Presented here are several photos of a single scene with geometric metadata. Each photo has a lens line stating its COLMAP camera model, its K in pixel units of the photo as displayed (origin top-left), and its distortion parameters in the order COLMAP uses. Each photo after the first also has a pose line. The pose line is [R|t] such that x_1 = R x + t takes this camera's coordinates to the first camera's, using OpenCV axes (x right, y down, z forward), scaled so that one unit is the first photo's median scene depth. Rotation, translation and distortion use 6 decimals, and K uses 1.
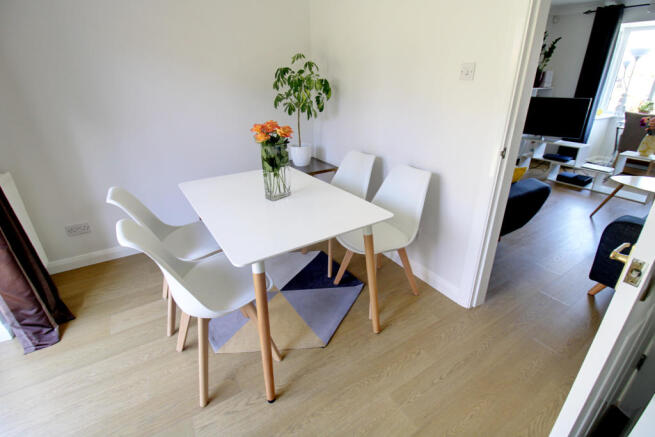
lens RADIAL K [[308.1, 0, 328.4], [0, 308.1, 217.7], [0, 0, 1]] dist [-0.006477, -0.001542]
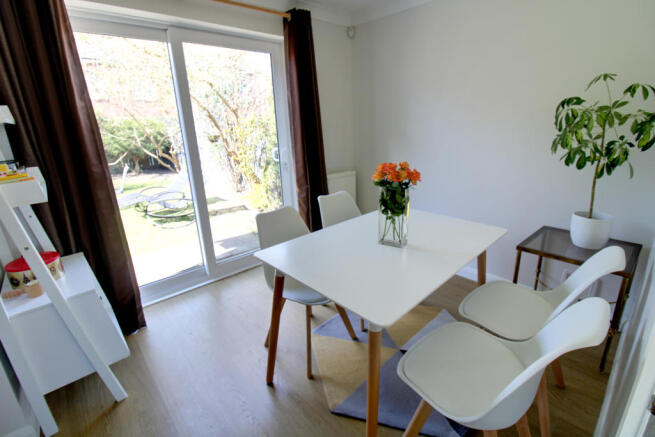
lens RADIAL K [[308.1, 0, 328.0], [0, 308.1, 217.8], [0, 0, 1]] dist [-0.006477, -0.001542]
pose [[0.157194, 0.292277, -0.943326, 0.640302], [-0.380323, 0.899444, 0.215304, -0.260170], [0.911397, 0.324924, 0.252546, 0.577453]]
